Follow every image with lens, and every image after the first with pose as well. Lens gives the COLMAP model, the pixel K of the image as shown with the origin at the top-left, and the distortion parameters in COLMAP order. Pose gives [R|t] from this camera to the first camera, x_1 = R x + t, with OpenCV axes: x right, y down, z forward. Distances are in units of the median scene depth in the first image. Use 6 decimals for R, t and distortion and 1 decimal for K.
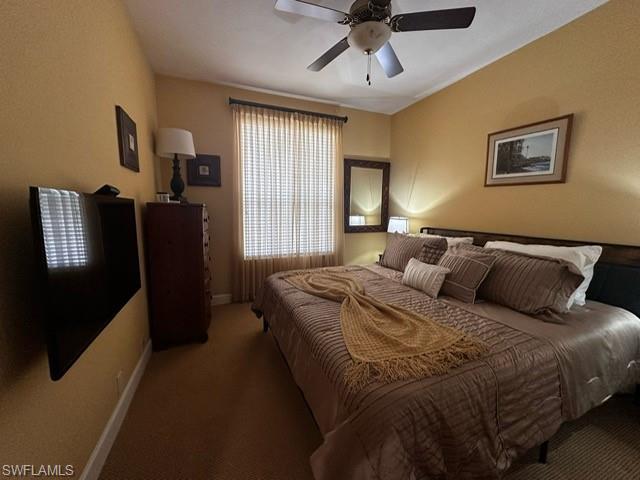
lens RADIAL K [[254.4, 0, 320.5], [0, 254.4, 239.0], [0, 0, 1]] dist [-0.004395, 0.000755]
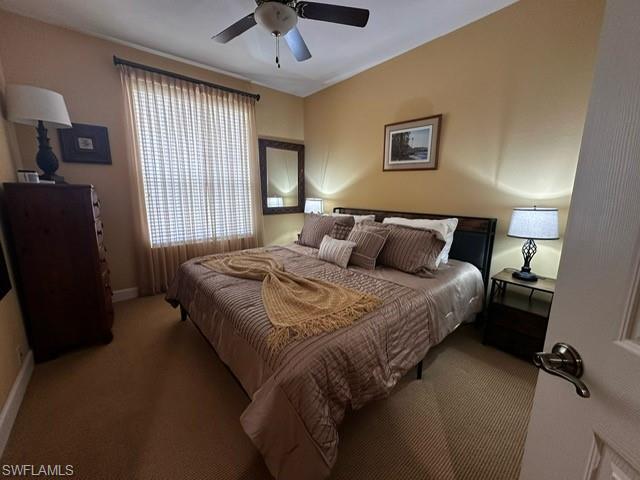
lens RADIAL K [[254.4, 0, 320.5], [0, 254.4, 239.4], [0, 0, 1]] dist [-0.004395, 0.000755]
pose [[0.951527, -0.059128, 0.301829, 0.002816], [0.037068, 0.996240, 0.078303, 0.005203], [-0.305324, -0.063319, 0.950141, -0.053429]]
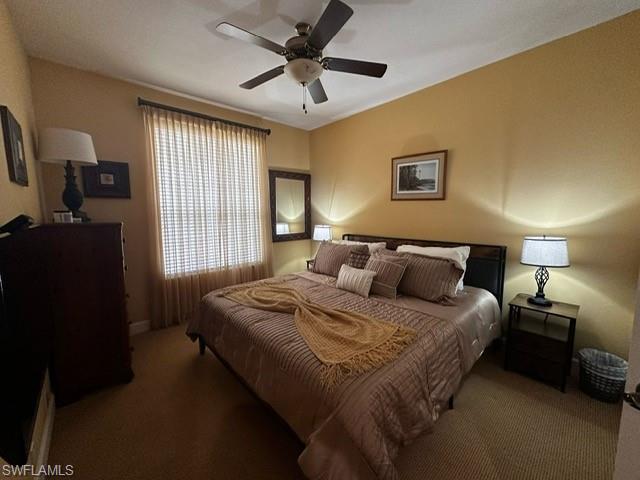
lens RADIAL K [[254.4, 0, 319.0], [0, 254.4, 239.2], [0, 0, 1]] dist [-0.004395, 0.000755]
pose [[0.940006, -0.051565, 0.337238, -0.131627], [0.054287, 0.998524, 0.001360, -0.048552], [-0.336810, 0.017029, 0.941419, -0.045276]]
